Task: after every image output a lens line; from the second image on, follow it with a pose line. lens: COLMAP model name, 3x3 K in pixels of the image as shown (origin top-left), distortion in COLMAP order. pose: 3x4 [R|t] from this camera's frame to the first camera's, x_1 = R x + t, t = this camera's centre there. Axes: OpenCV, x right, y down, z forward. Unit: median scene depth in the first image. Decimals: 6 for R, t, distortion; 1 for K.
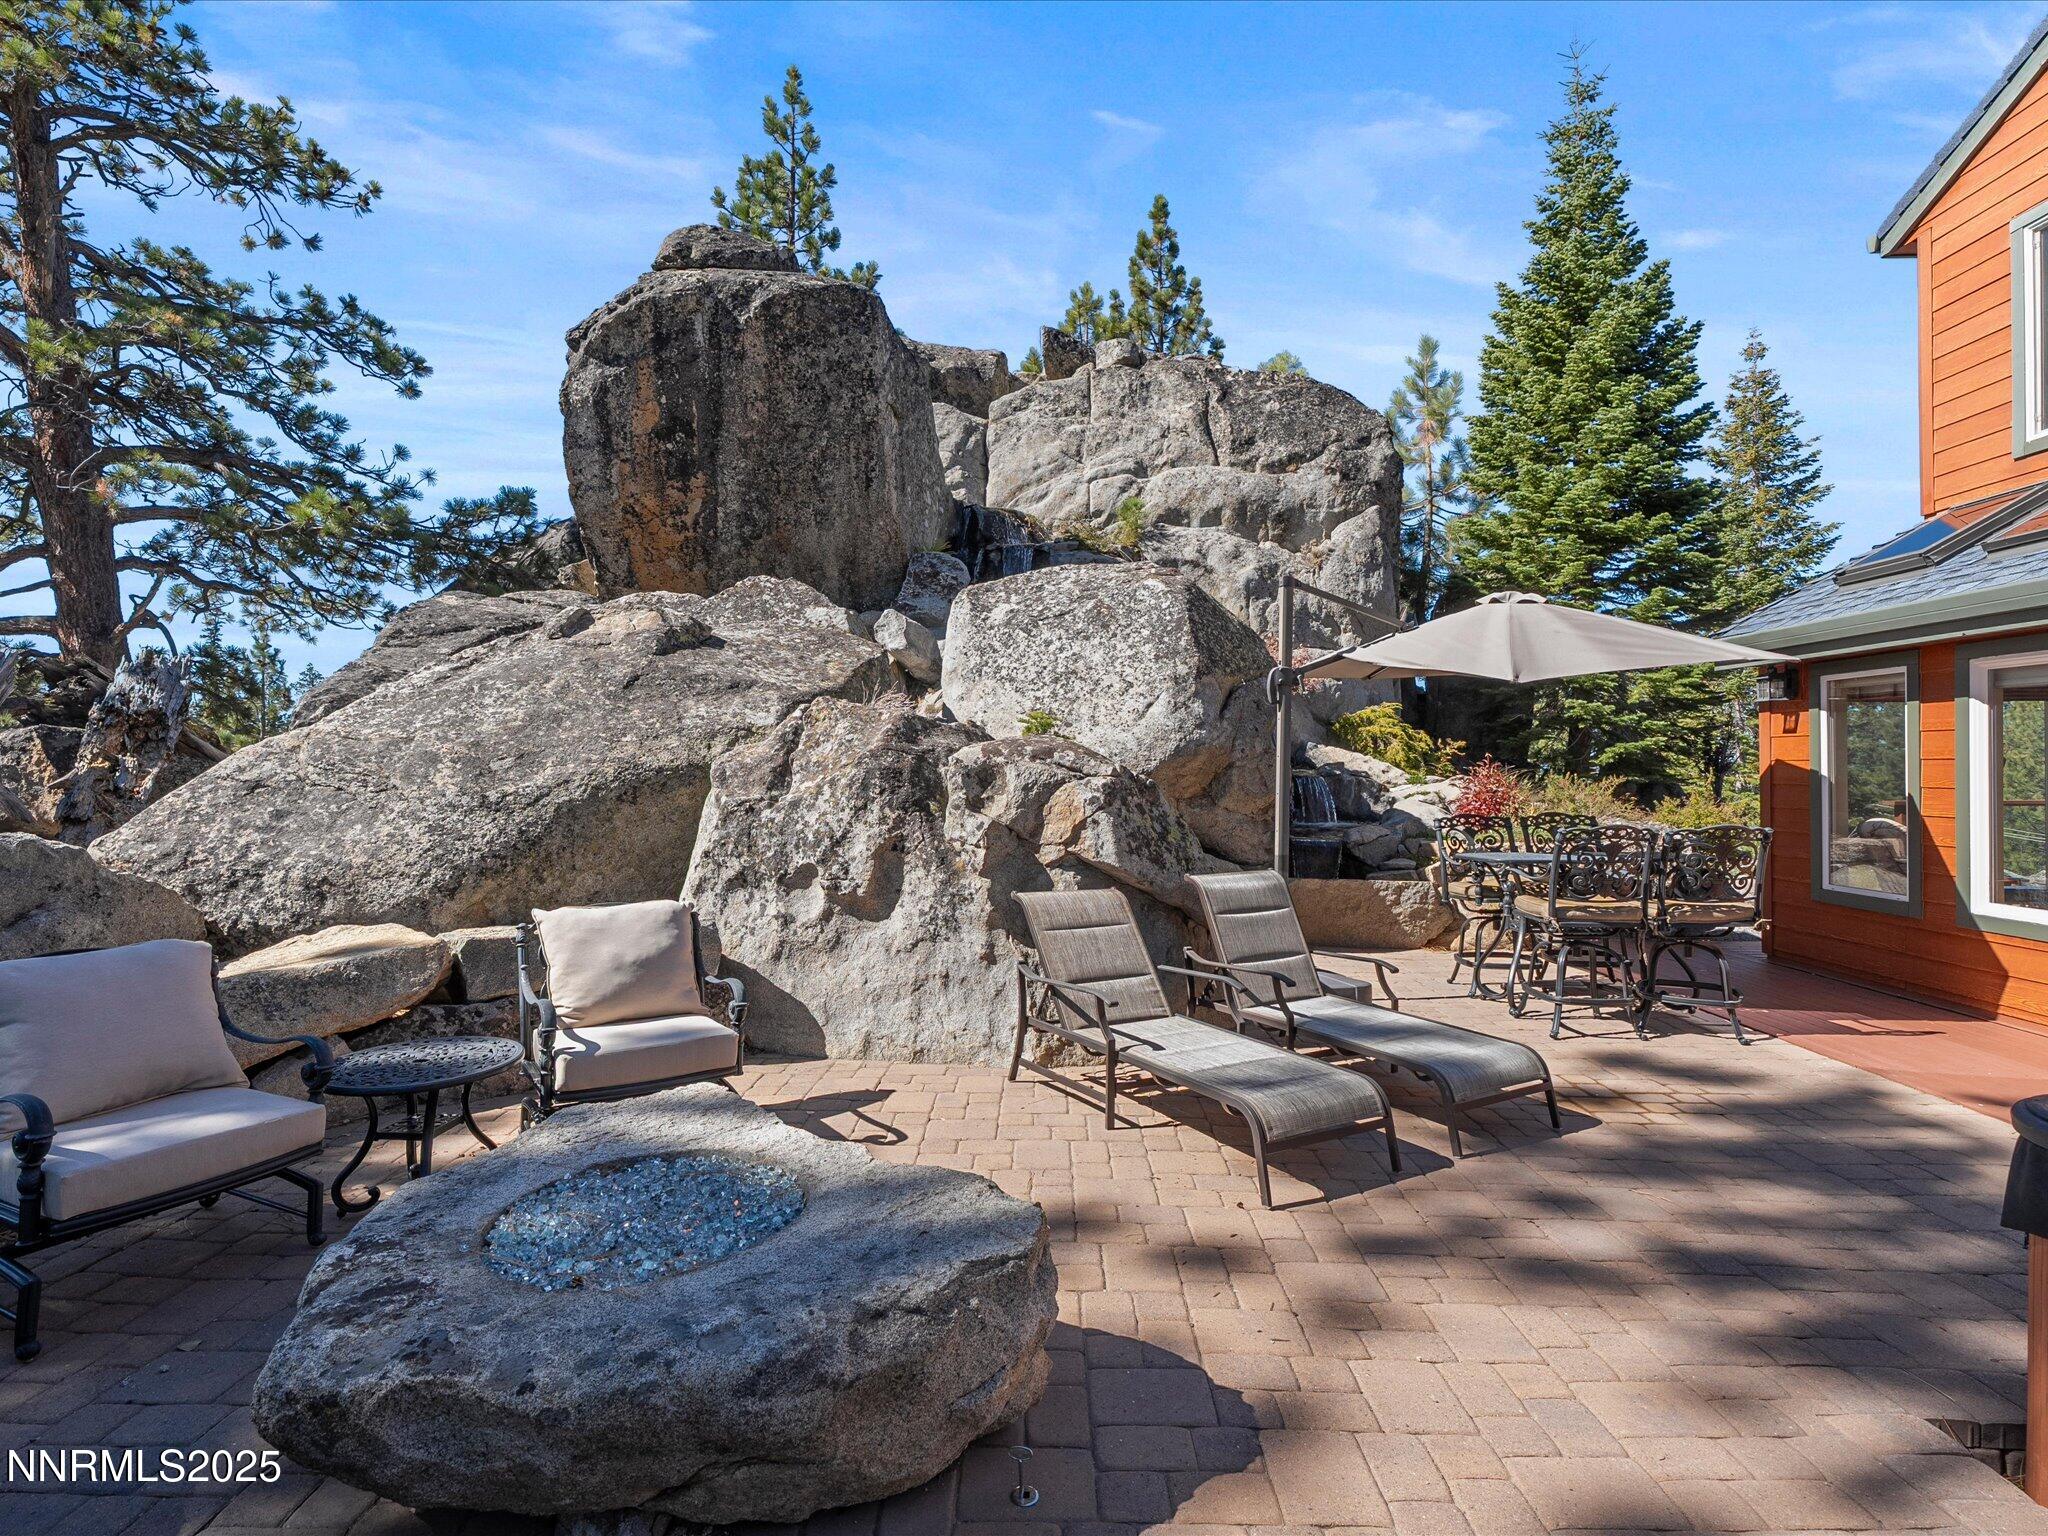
lens RADIAL K [[1028.9, 0, 1024.0], [0, 1028.9, 768.0], [0, 0, 1]] dist [-0.006133, -0.000165]
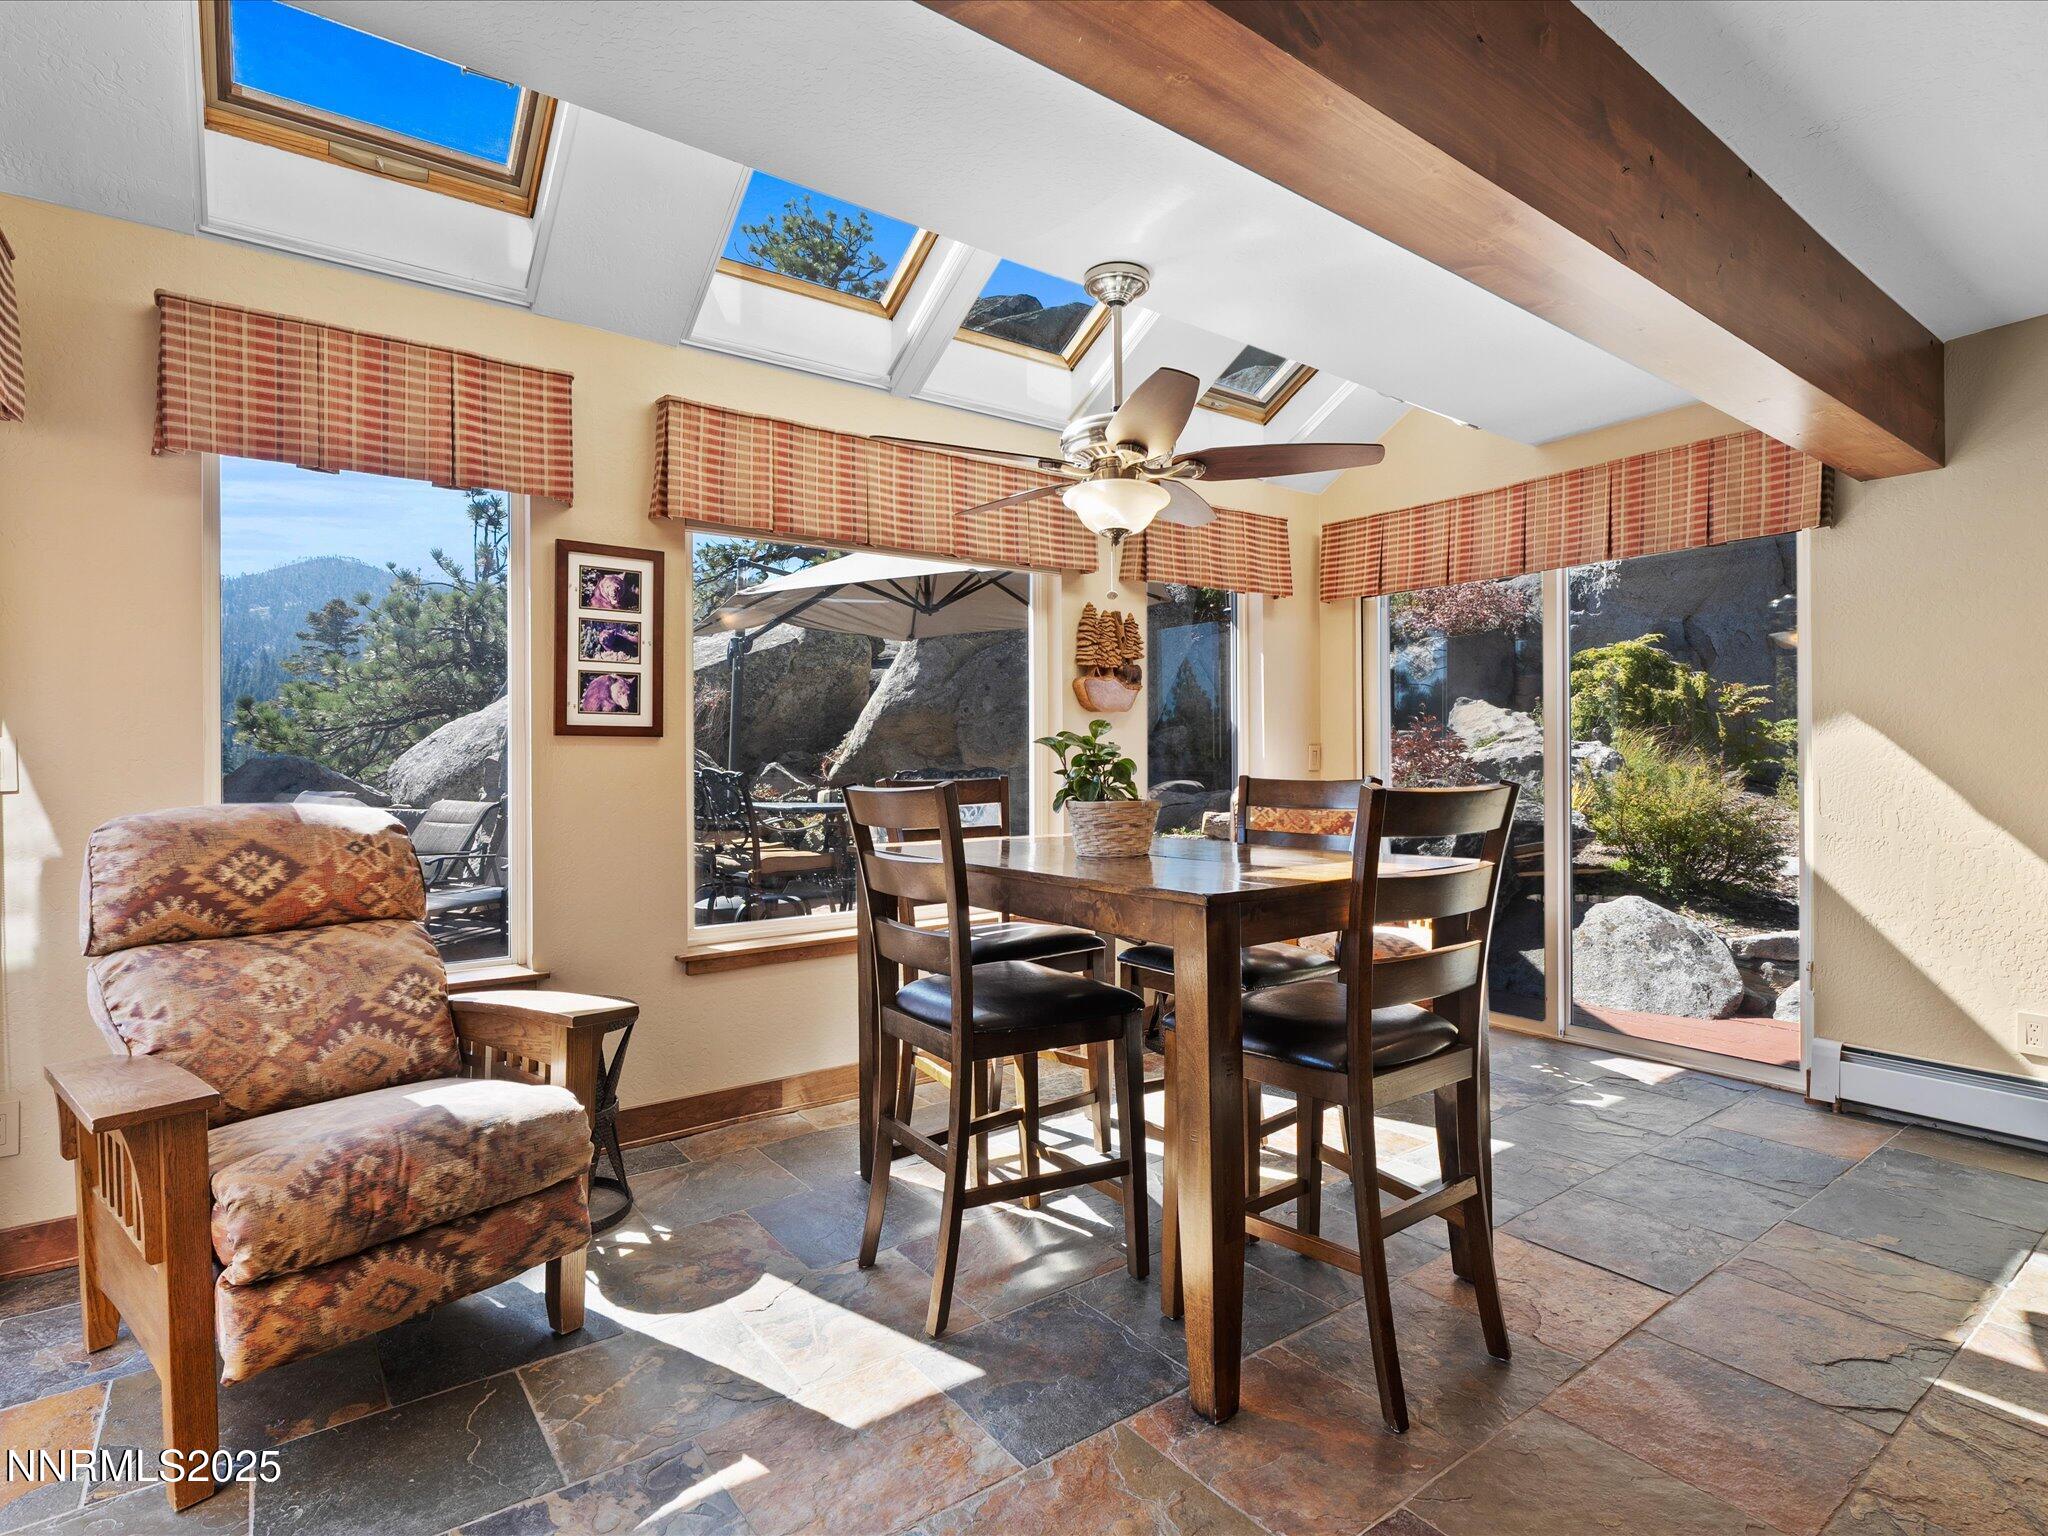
lens RADIAL K [[1032.3, 0, 1024.0], [0, 1032.3, 768.0], [0, 0, 1]] dist [-0.000328, 0.000263]
pose [[0.620216, 0.012891, -0.784325, 0.599074], [0.000248, 0.999862, 0.016630, 0.013858], [0.784431, -0.010508, 0.620127, 0.227907]]
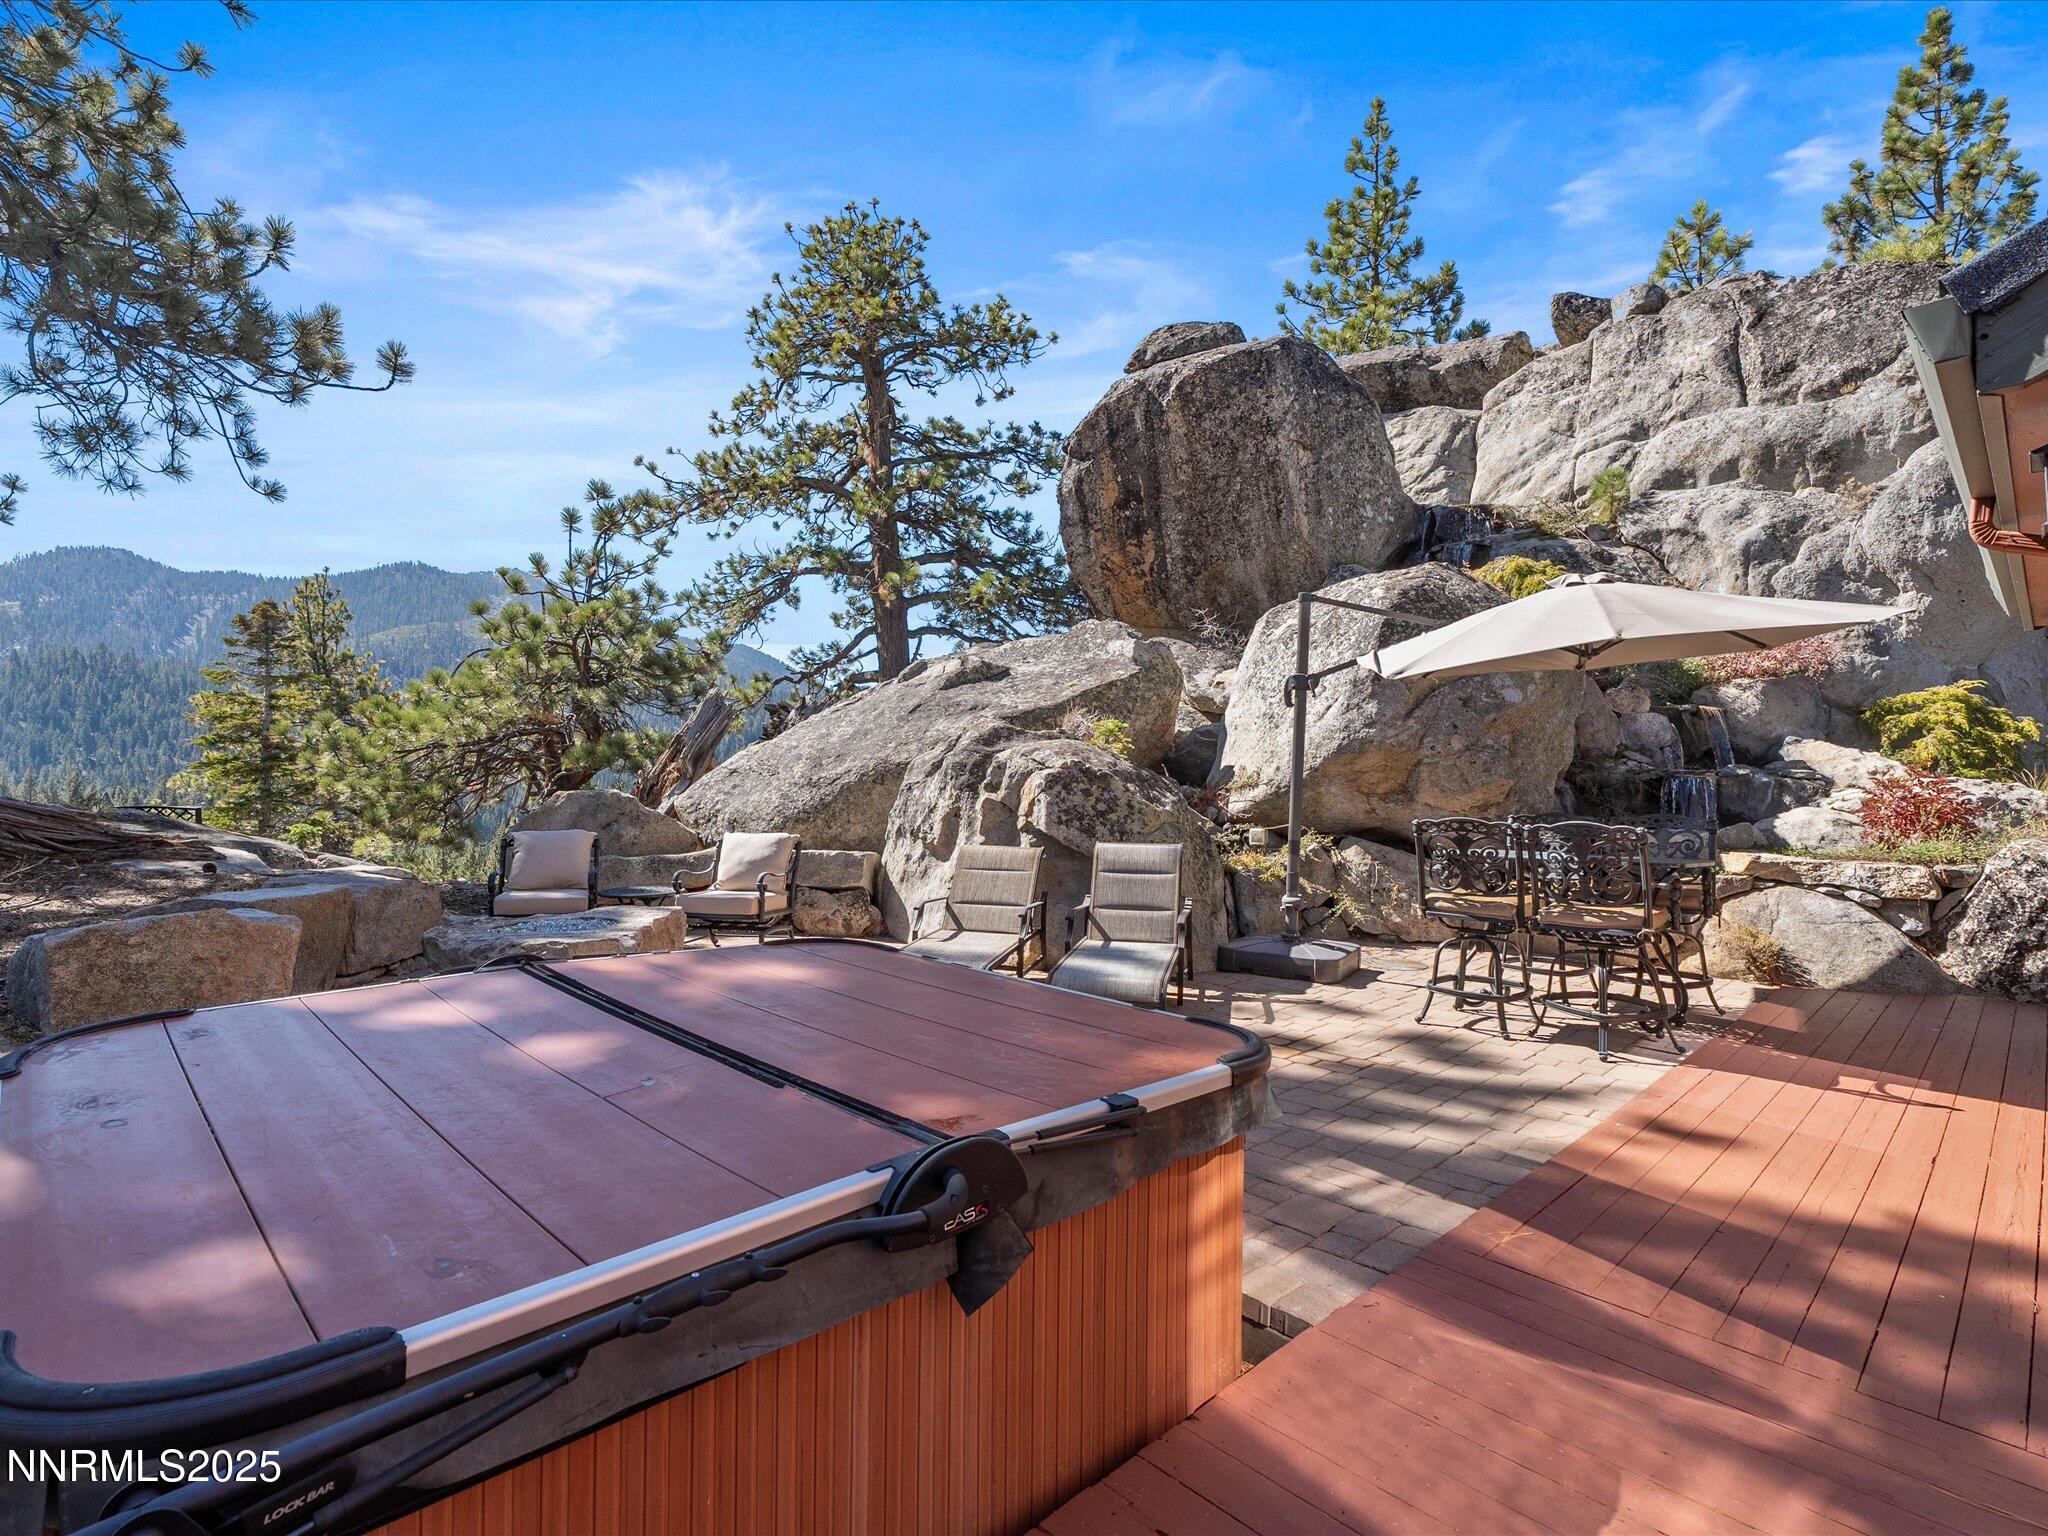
lens RADIAL K [[1032.3, 0, 1024.0], [0, 1032.3, 768.0], [0, 0, 1]] dist [-0.000328, 0.000263]
pose [[0.723539, 0.003393, -0.690275, 0.353918], [-0.004627, 0.999989, 0.000066, 0.002826], [0.690268, 0.003146, 0.723547, -0.011528]]
